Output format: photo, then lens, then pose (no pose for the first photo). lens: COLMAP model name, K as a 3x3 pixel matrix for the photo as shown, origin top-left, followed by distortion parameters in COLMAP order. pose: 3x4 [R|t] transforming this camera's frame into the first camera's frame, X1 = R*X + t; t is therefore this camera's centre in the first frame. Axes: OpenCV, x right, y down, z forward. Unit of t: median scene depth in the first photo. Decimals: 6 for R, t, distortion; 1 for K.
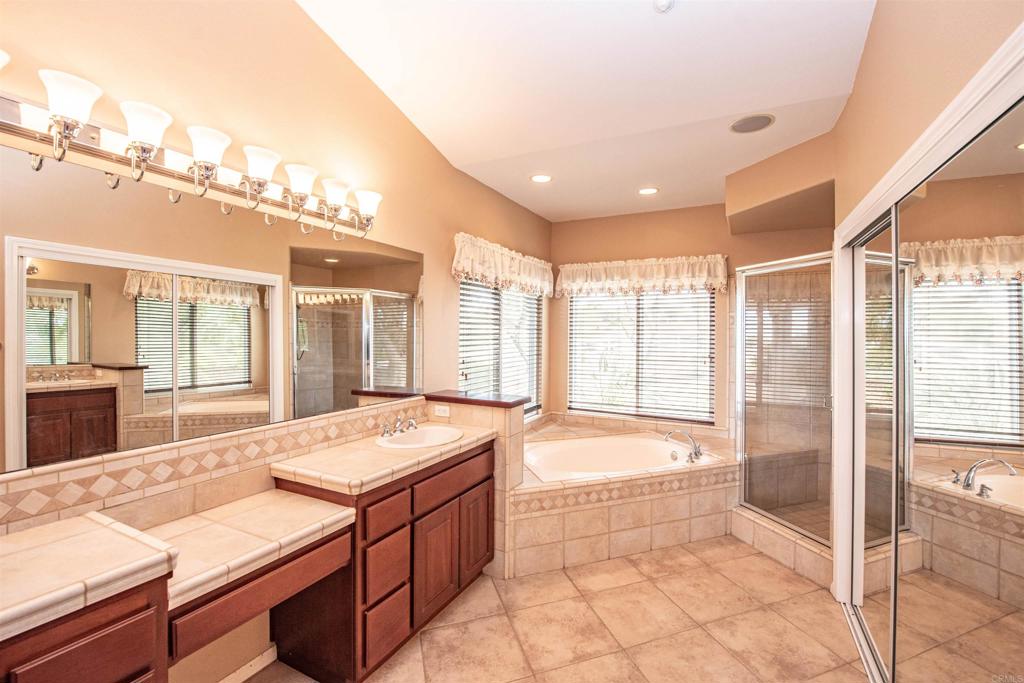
lens RADIAL K [[418.2, 0, 534.3], [0, 418.2, 292.7], [0, 0, 1]] dist [-0.019278, -0.000771]
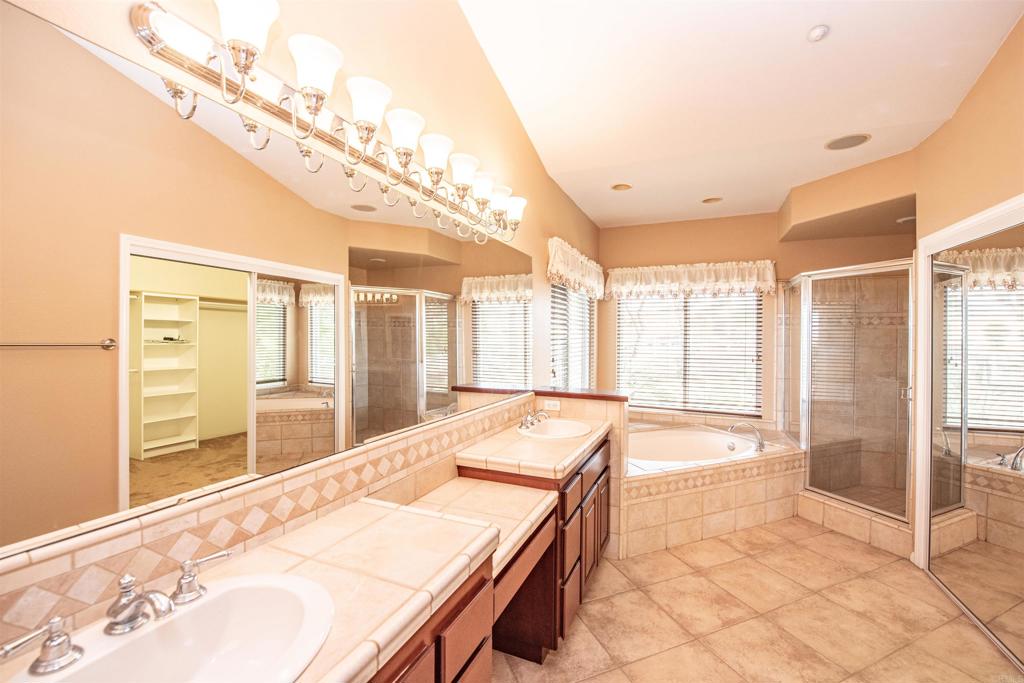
lens RADIAL K [[418.2, 0, 471.2], [0, 418.2, 299.9], [0, 0, 1]] dist [-0.019278, -0.000771]
pose [[0.999171, 0.006487, 0.040194, -0.467754], [-0.006990, 0.999899, 0.012387, 0.004396], [-0.040109, -0.012657, 0.999115, -0.049236]]
